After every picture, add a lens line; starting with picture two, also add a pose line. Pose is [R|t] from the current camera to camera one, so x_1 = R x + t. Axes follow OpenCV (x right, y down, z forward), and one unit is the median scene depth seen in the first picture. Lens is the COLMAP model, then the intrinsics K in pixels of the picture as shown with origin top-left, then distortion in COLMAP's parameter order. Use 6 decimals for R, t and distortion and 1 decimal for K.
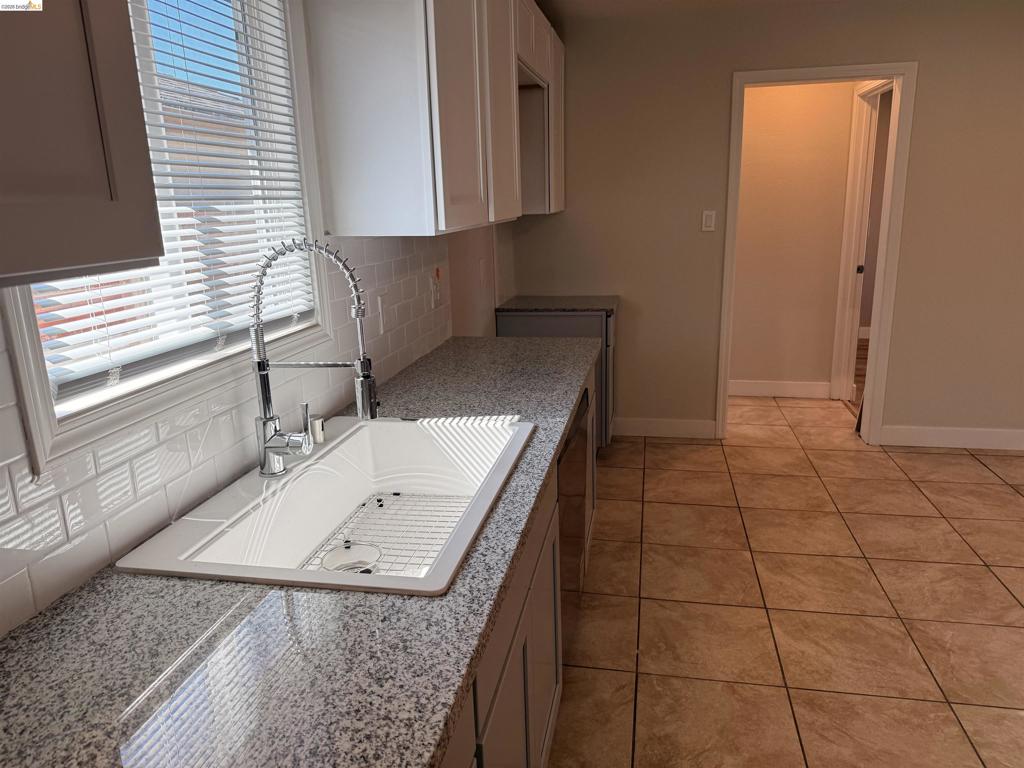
lens RADIAL K [[728.1, 0, 511.0], [0, 728.1, 388.6], [0, 0, 1]] dist [0.000018, -0.002682]
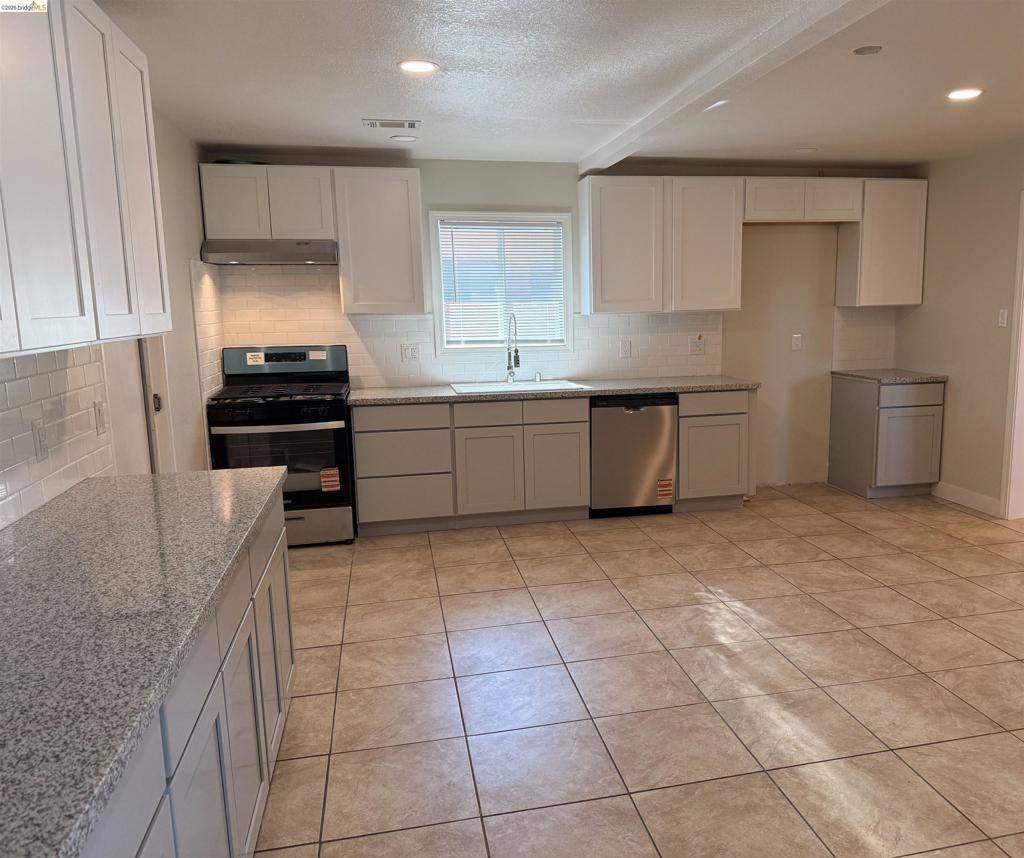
lens RADIAL K [[794.2, 0, 513.0], [0, 794.2, 427.9], [0, 0, 1]] dist [-0.007933, -0.003760]
pose [[0.355028, 0.168915, -0.919469, 1.615854], [-0.223379, 0.970379, 0.092015, -0.010438], [0.907776, 0.172722, 0.382244, -0.184260]]
